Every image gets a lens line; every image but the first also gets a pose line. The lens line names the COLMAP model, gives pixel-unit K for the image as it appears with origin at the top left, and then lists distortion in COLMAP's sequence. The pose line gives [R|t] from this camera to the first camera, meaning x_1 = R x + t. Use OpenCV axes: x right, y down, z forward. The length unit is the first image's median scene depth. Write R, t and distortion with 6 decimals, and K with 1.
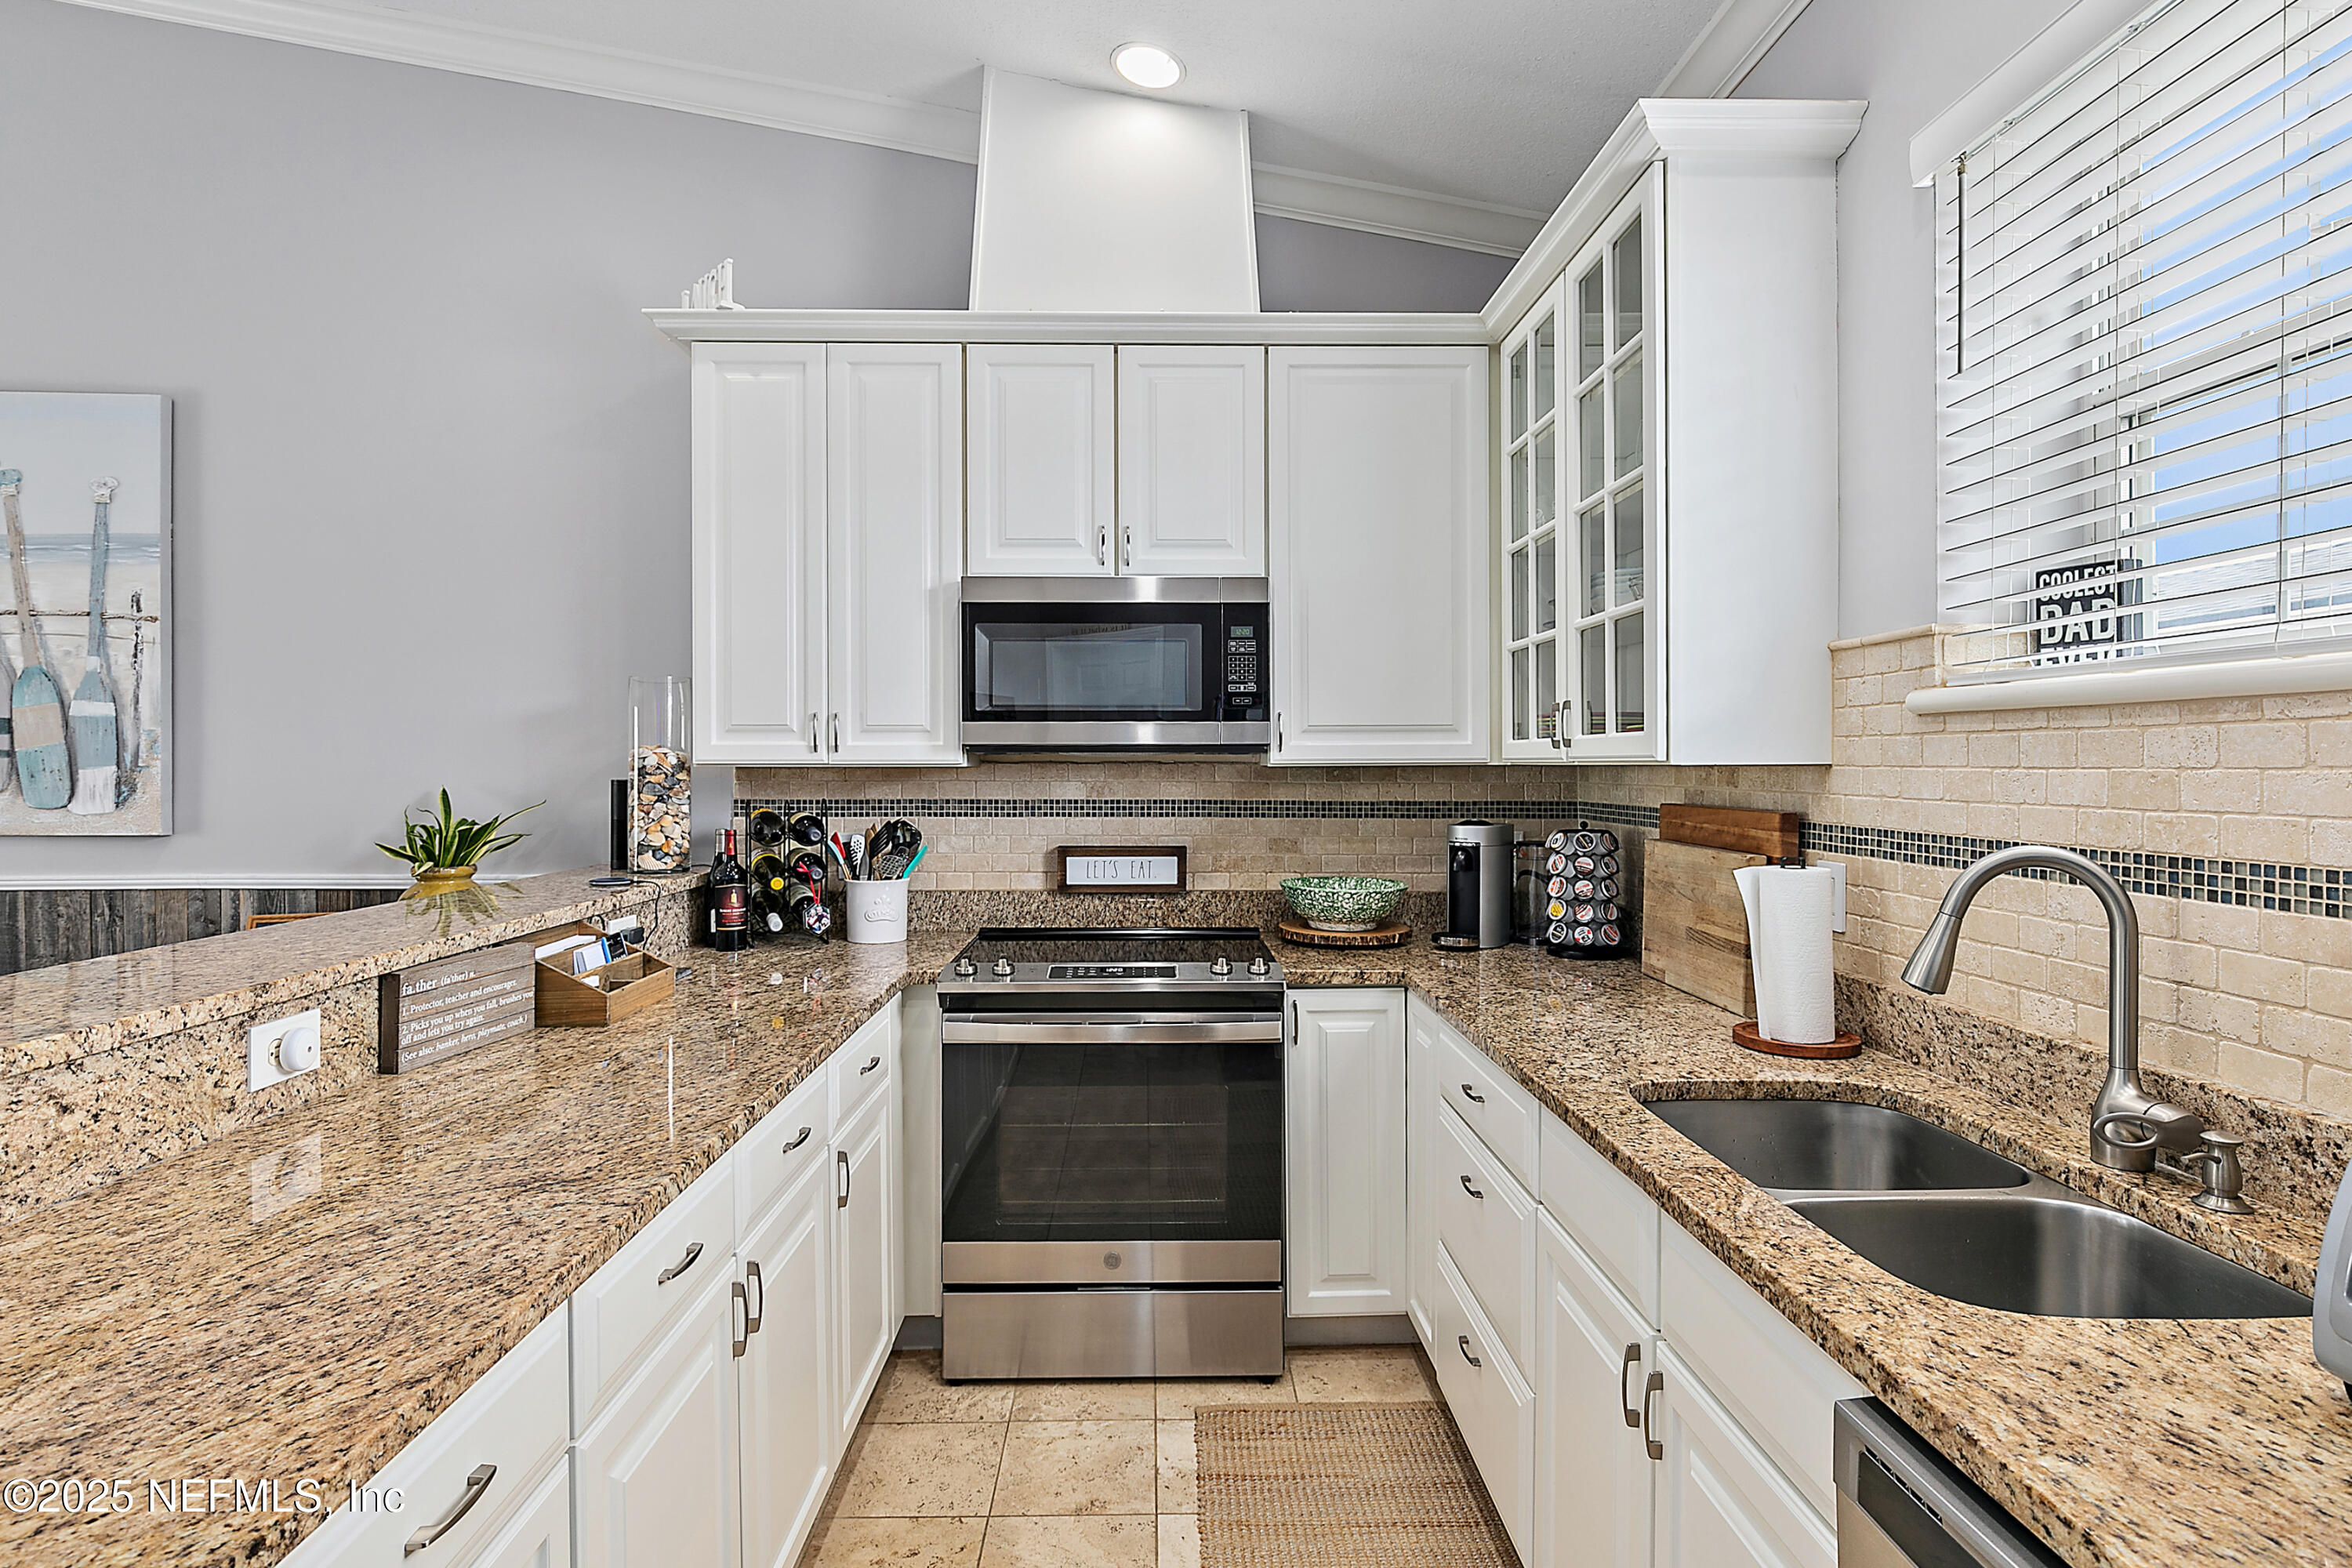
lens RADIAL K [[1188.1, 0, 1183.3], [0, 1188.1, 778.0], [0, 0, 1]] dist [0.003748, 0.000248]
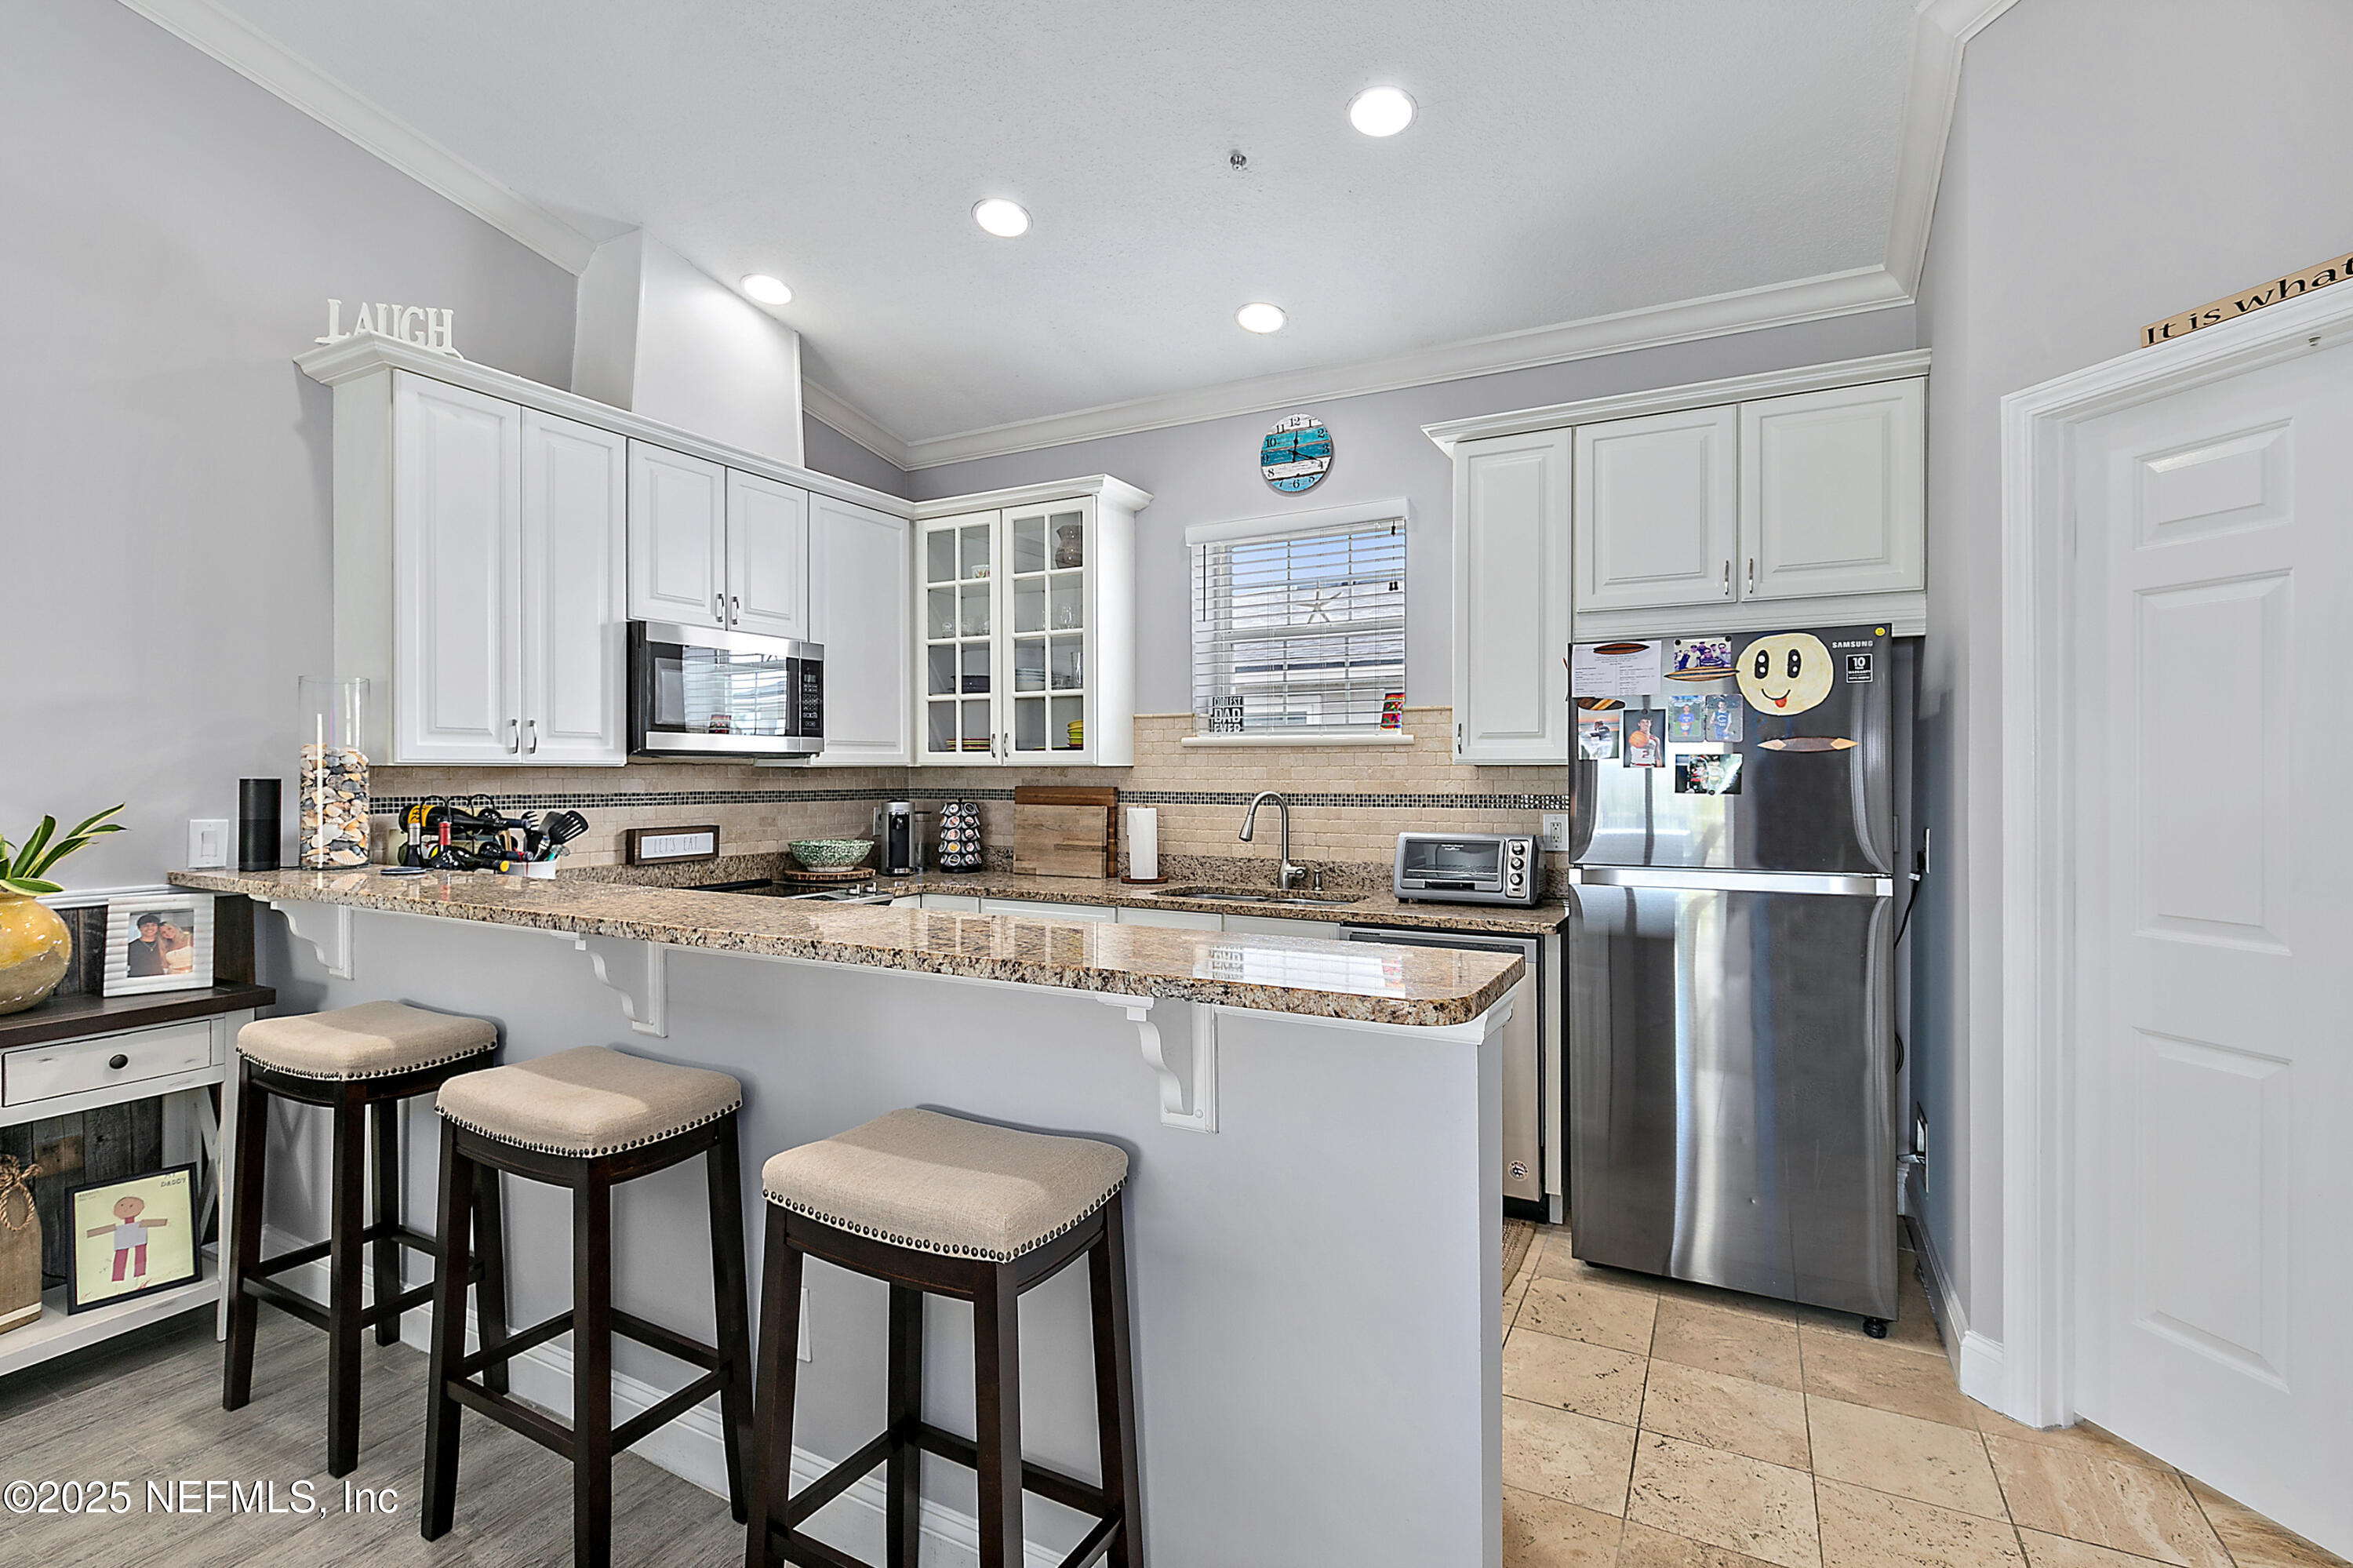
lens RADIAL K [[1067.2, 0, 1170.4], [0, 1067.2, 773.9], [0, 0, 1]] dist [0.002065, 0.000454]
pose [[0.495938, -0.003153, 0.868352, -0.895926], [0.010443, 0.999943, -0.002334, 0.007321], [-0.868295, 0.010226, 0.495943, -0.080949]]
